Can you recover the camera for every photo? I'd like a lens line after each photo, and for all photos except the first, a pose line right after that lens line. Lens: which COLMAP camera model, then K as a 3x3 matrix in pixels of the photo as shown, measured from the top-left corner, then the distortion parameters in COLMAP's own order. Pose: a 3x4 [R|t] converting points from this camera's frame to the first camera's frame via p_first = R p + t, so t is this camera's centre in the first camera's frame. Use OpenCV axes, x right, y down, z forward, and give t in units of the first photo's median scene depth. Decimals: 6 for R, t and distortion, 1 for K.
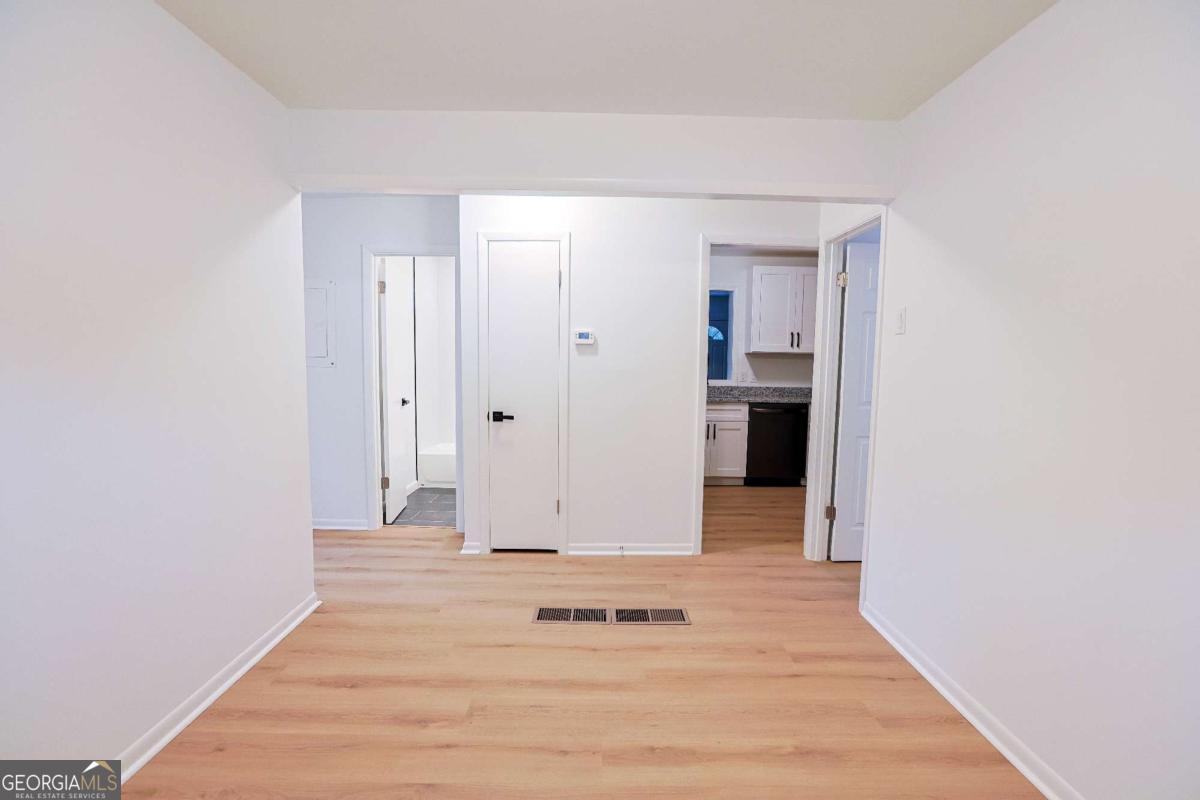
lens RADIAL K [[581.5, 0, 602.5], [0, 581.5, 408.2], [0, 0, 1]] dist [-0.053961, 0.022924]
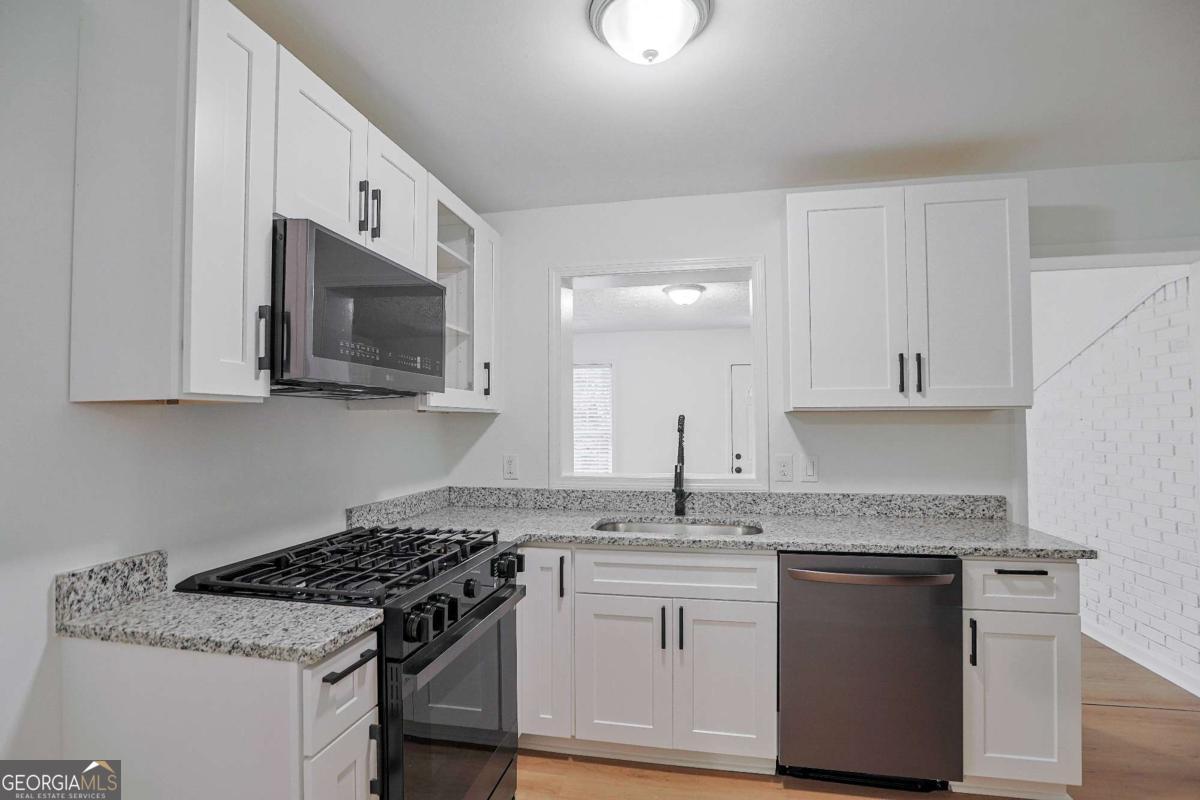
lens RADIAL K [[581.5, 0, 602.5], [0, 581.5, 408.2], [0, 0, 1]] dist [-0.053961, 0.022924]
pose [[0.978092, -0.021189, -0.207091, 0.213700], [-0.003014, 0.993260, -0.115866, -0.051858], [0.208151, 0.113952, 0.971436, 0.597124]]
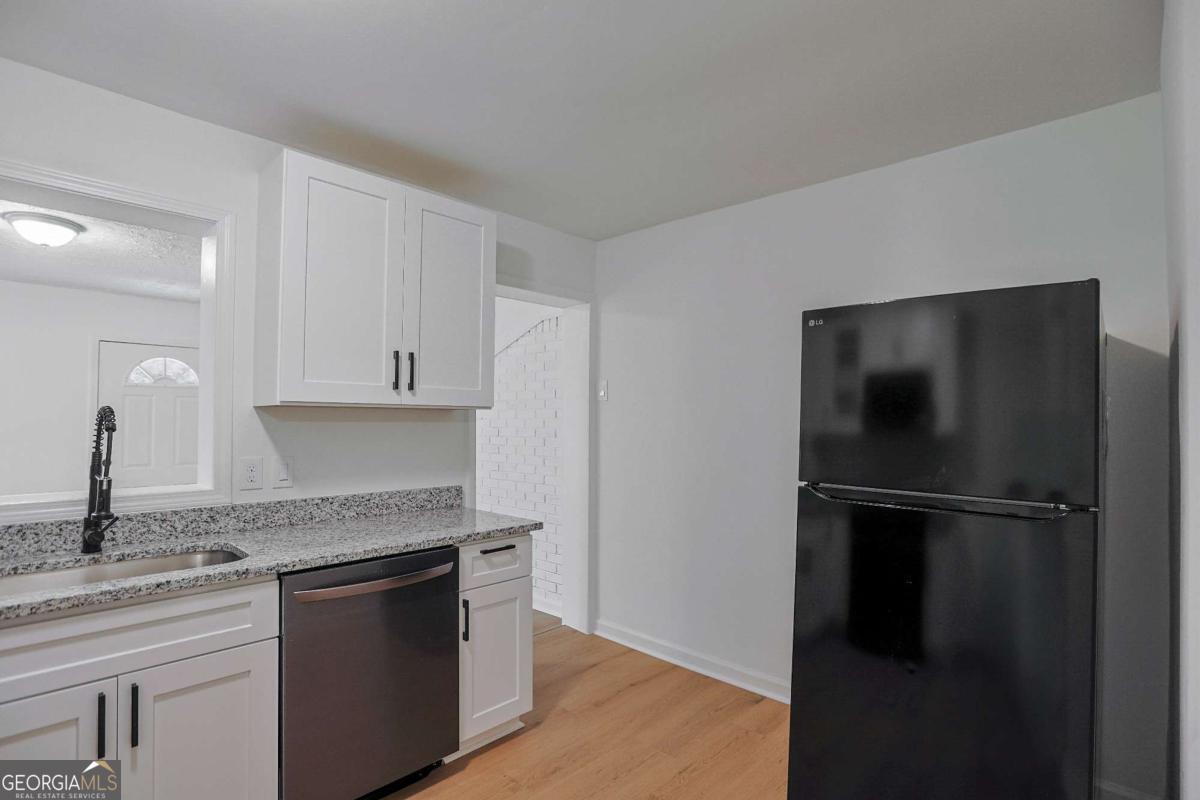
lens RADIAL K [[581.5, 0, 602.5], [0, 581.5, 408.2], [0, 0, 1]] dist [-0.053961, 0.022924]
pose [[0.692977, 0.006490, 0.720931, 0.150273], [0.068605, 0.994828, -0.074900, -0.056789], [-0.717689, 0.101363, 0.688947, 0.645937]]
